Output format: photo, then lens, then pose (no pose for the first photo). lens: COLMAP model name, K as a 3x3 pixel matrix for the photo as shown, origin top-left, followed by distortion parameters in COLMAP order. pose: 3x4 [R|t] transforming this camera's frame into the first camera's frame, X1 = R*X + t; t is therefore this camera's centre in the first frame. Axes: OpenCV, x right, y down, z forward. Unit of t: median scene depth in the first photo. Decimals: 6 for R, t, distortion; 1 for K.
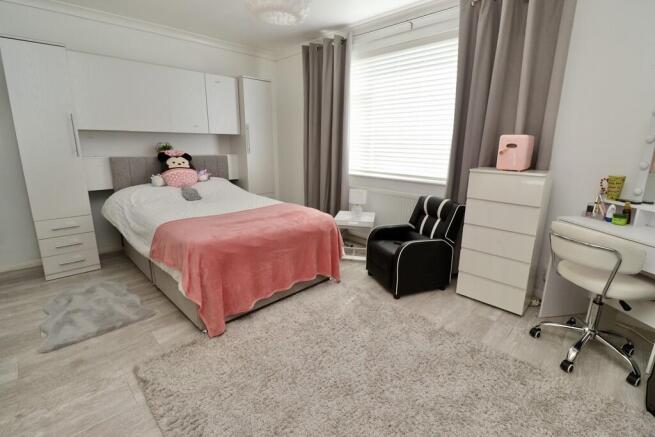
lens RADIAL K [[302.5, 0, 325.2], [0, 302.5, 217.3], [0, 0, 1]] dist [-0.002275, -0.008843]
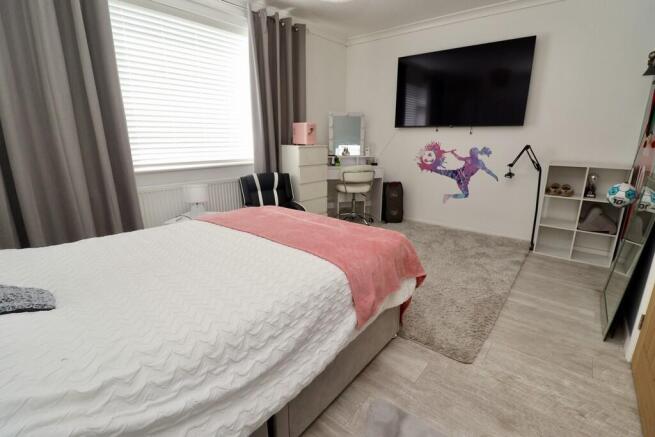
lens RADIAL K [[303.5, 0, 335.4], [0, 303.5, 214.8], [0, 0, 1]] dist [0.000295, -0.016282]
pose [[-0.109359, -0.257225, 0.960144, -1.398476], [0.239912, 0.930549, 0.276622, -0.293610], [-0.964615, 0.260602, -0.040053, 1.343592]]
